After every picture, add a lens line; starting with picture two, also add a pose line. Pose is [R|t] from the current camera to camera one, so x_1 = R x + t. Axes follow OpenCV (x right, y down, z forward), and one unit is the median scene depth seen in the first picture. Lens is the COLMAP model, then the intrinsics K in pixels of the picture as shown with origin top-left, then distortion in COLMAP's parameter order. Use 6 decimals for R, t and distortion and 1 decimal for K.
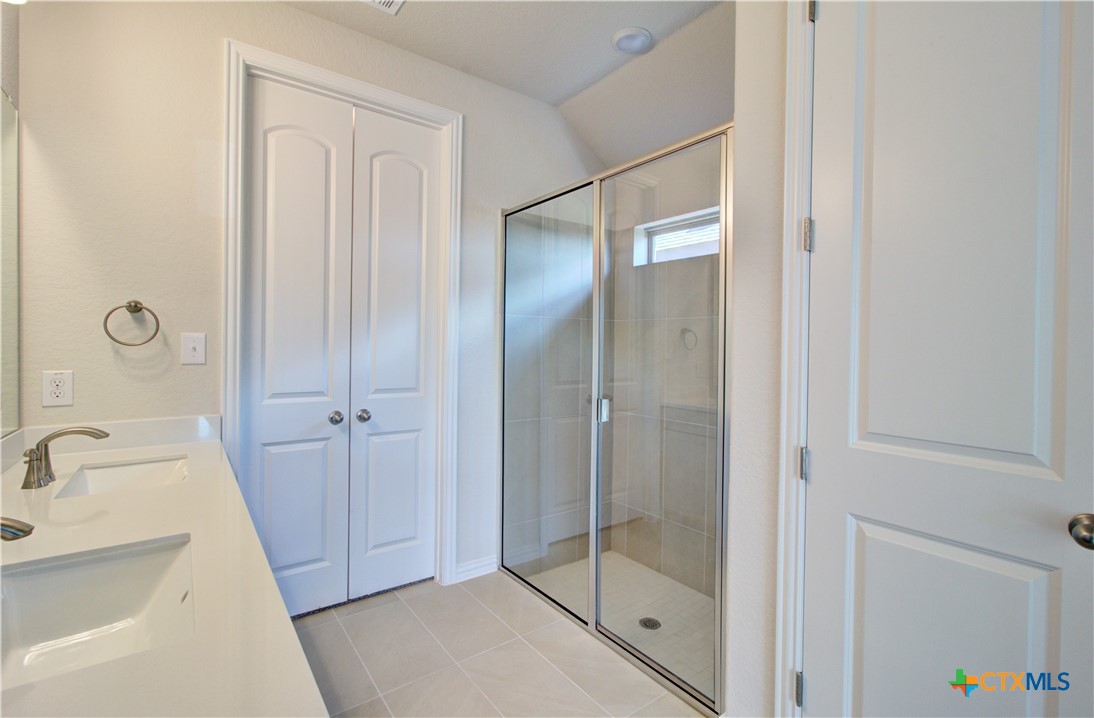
lens RADIAL K [[505.9, 0, 546.2], [0, 505.9, 343.4], [0, 0, 1]] dist [0.029388, 0.000313]
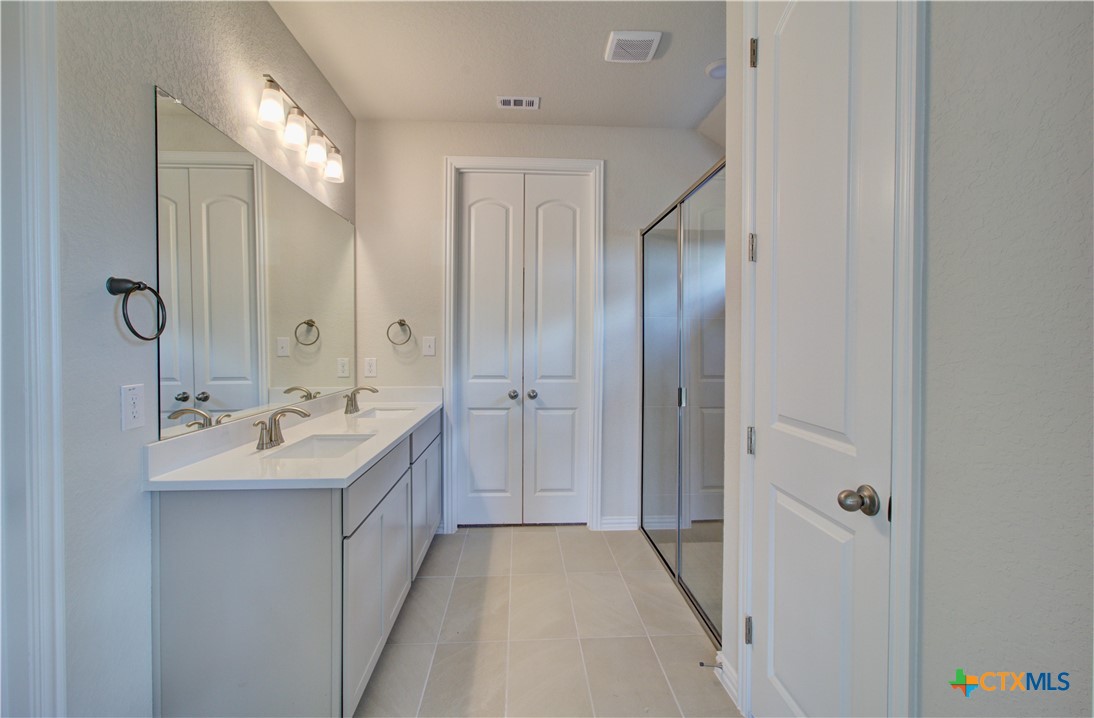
lens RADIAL K [[506.5, 0, 548.5], [0, 506.5, 340.3], [0, 0, 1]] dist [0.005905, 0.000186]
pose [[0.837449, -0.010772, -0.546409, 0.443683], [0.008083, 0.999940, -0.007326, 0.004906], [0.546455, 0.001718, 0.837486, -0.137453]]
